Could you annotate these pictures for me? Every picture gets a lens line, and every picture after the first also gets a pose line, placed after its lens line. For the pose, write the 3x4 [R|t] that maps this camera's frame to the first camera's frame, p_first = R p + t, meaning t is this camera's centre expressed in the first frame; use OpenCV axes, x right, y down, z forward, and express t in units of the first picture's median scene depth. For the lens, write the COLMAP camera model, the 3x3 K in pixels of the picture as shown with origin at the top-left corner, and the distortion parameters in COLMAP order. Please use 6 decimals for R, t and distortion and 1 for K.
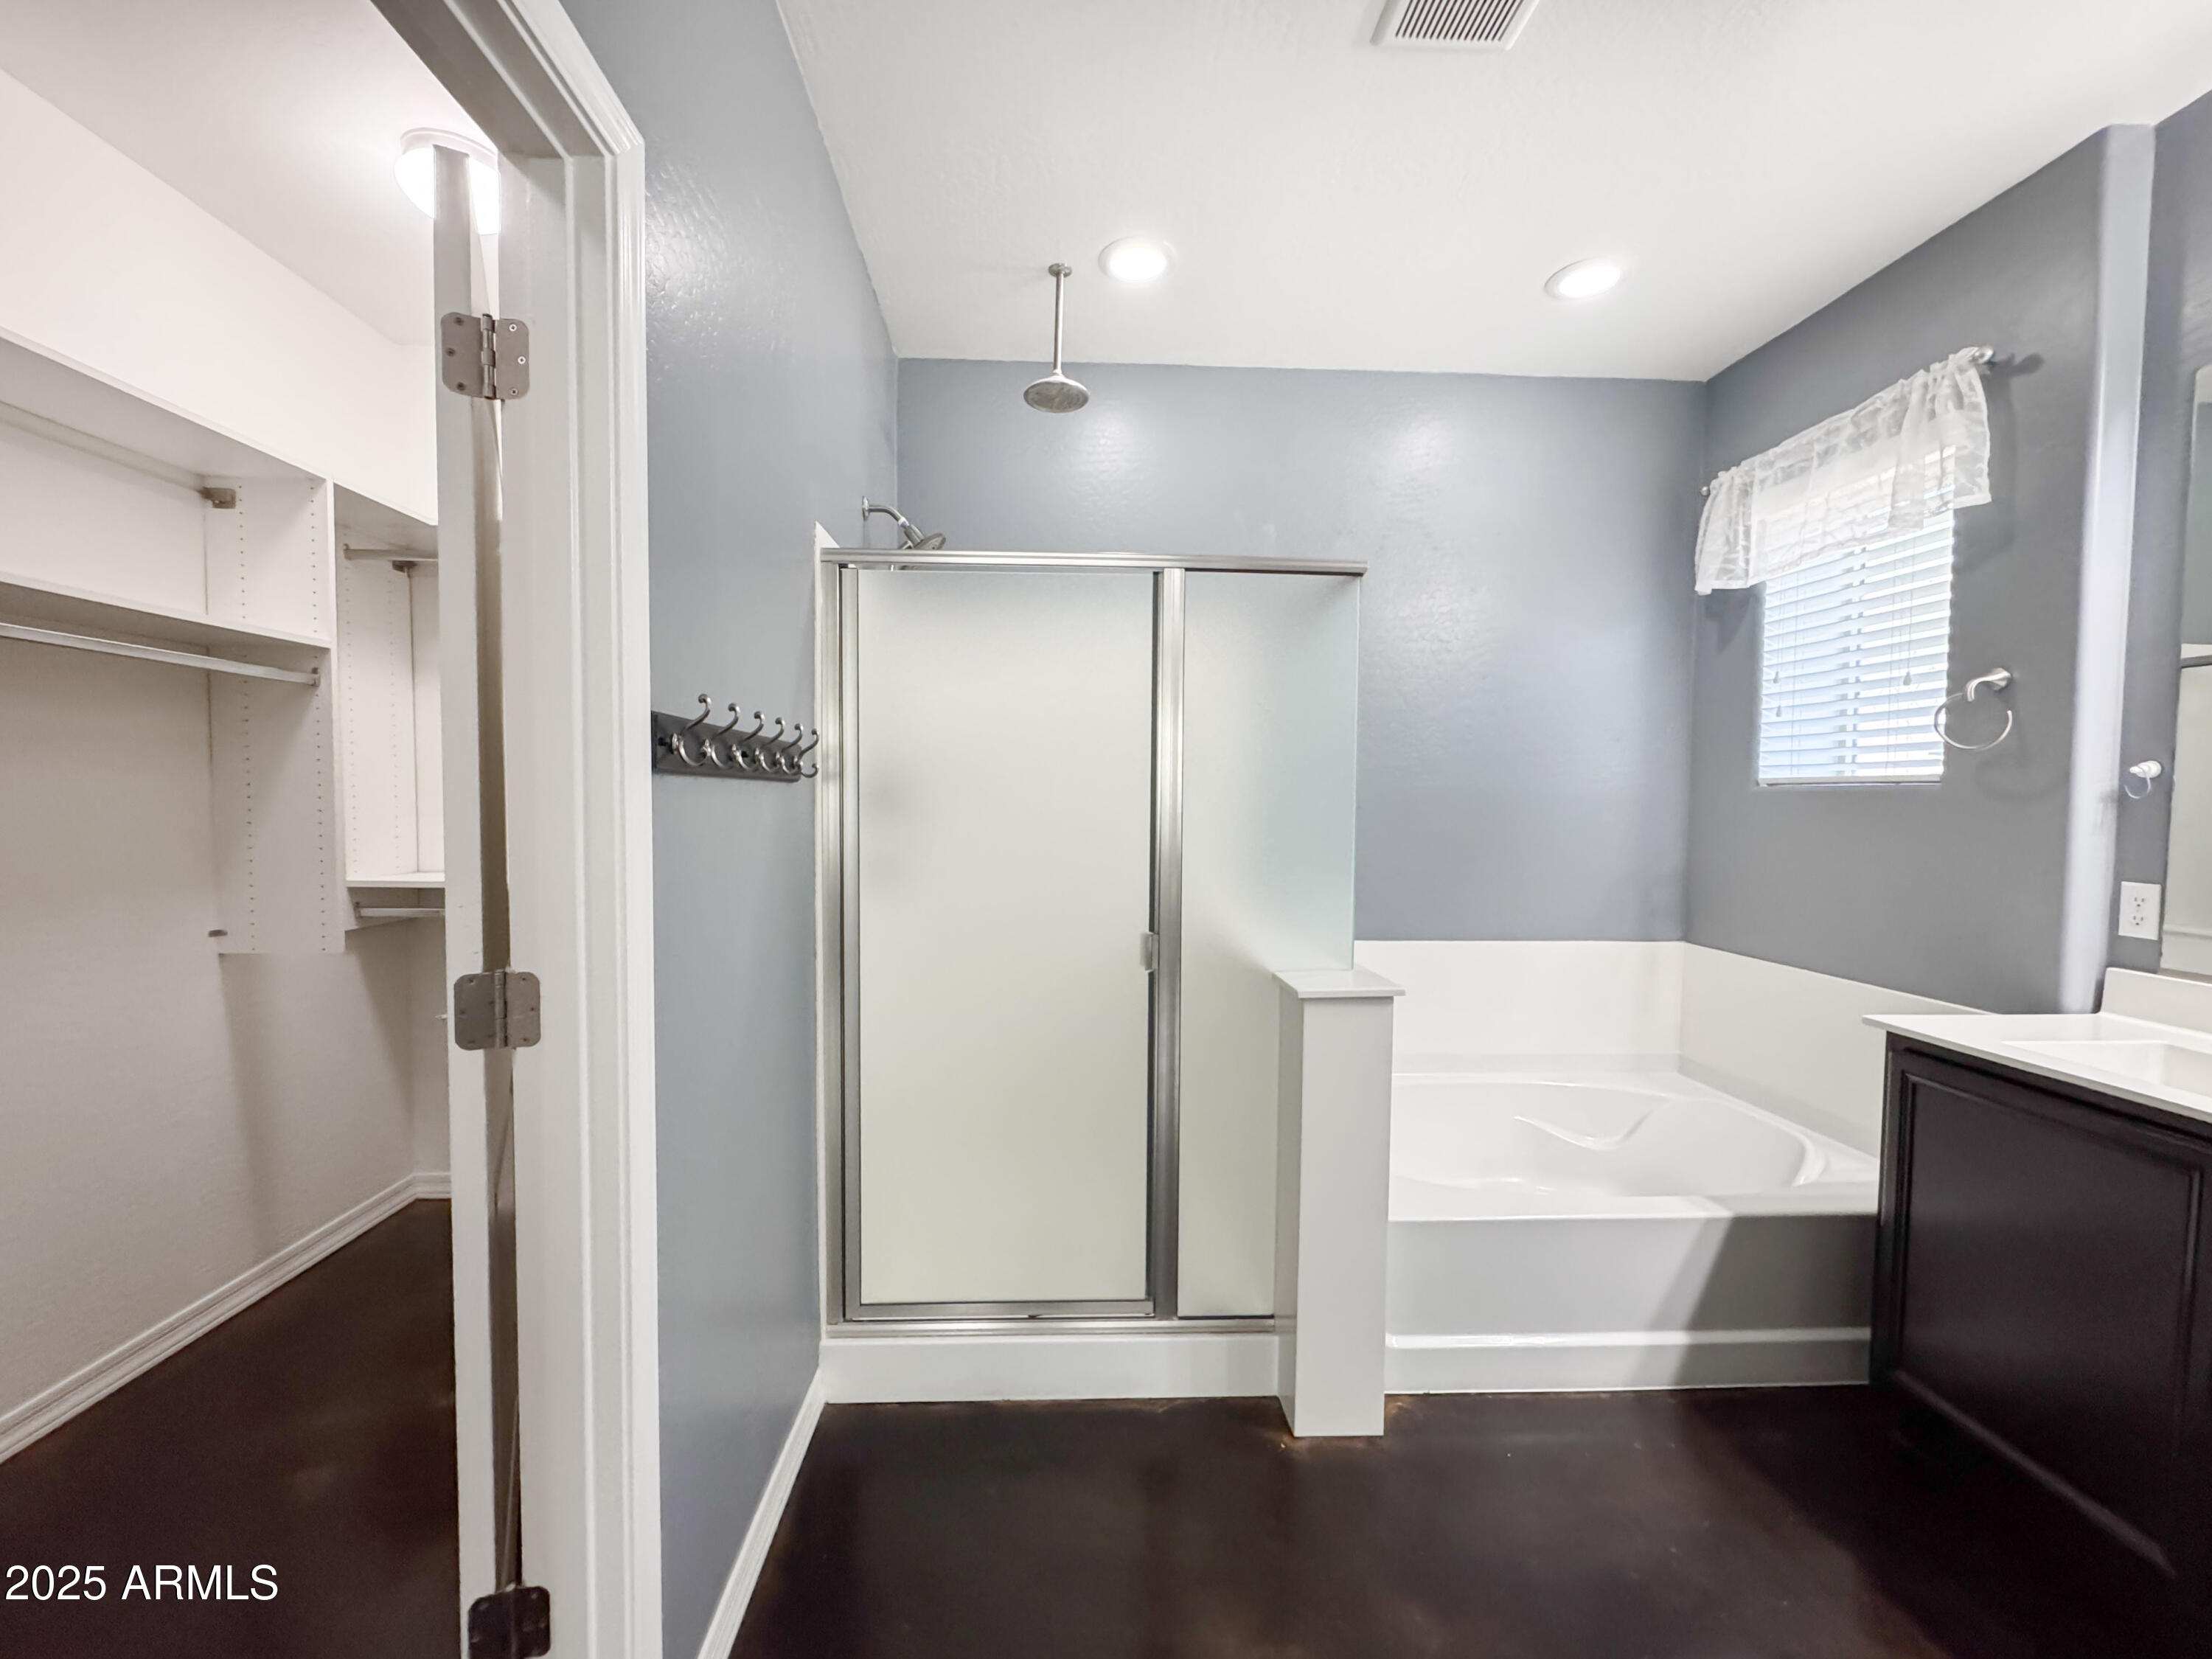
lens RADIAL K [[898.4, 0, 1095.0], [0, 898.4, 820.3], [0, 0, 1]] dist [-0.002715, 0.000047]
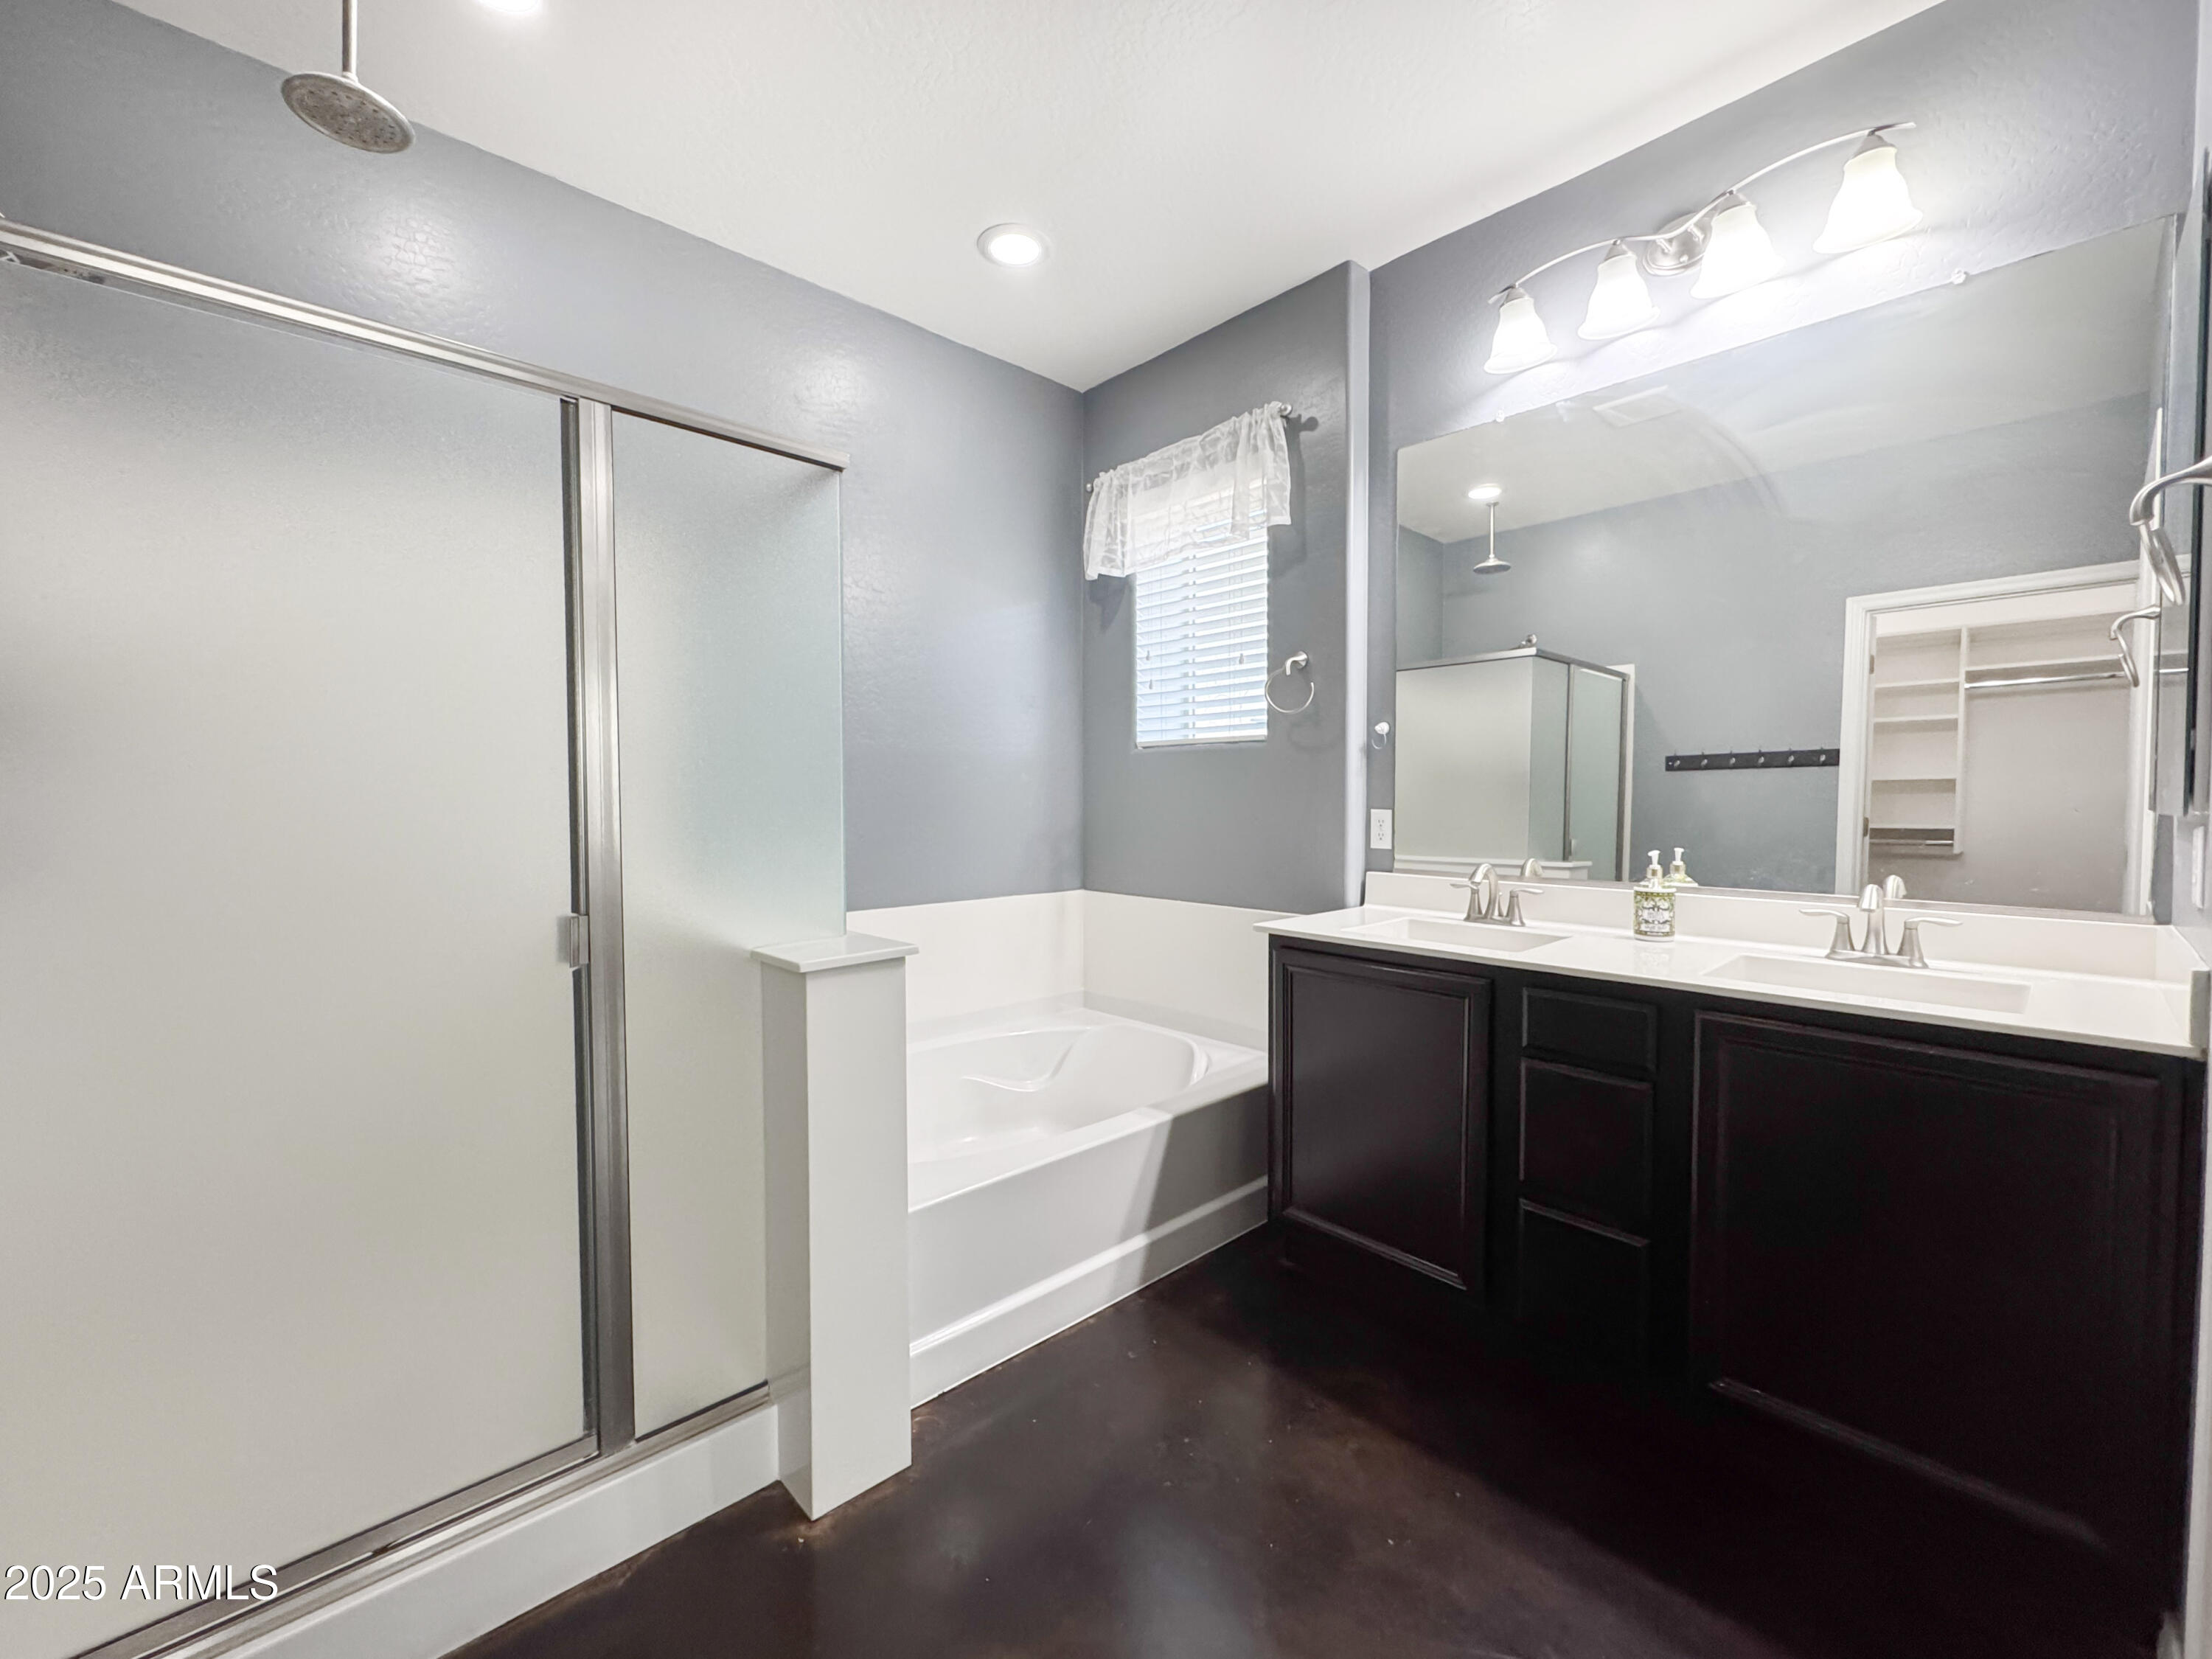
lens RADIAL K [[898.4, 0, 1095.0], [0, 898.4, 820.3], [0, 0, 1]] dist [-0.002715, 0.000047]
pose [[0.763886, -0.028314, 0.644730, -0.069204], [0.028238, 0.999547, 0.010439, 0.051097], [-0.644733, 0.010232, 0.764339, 0.183142]]
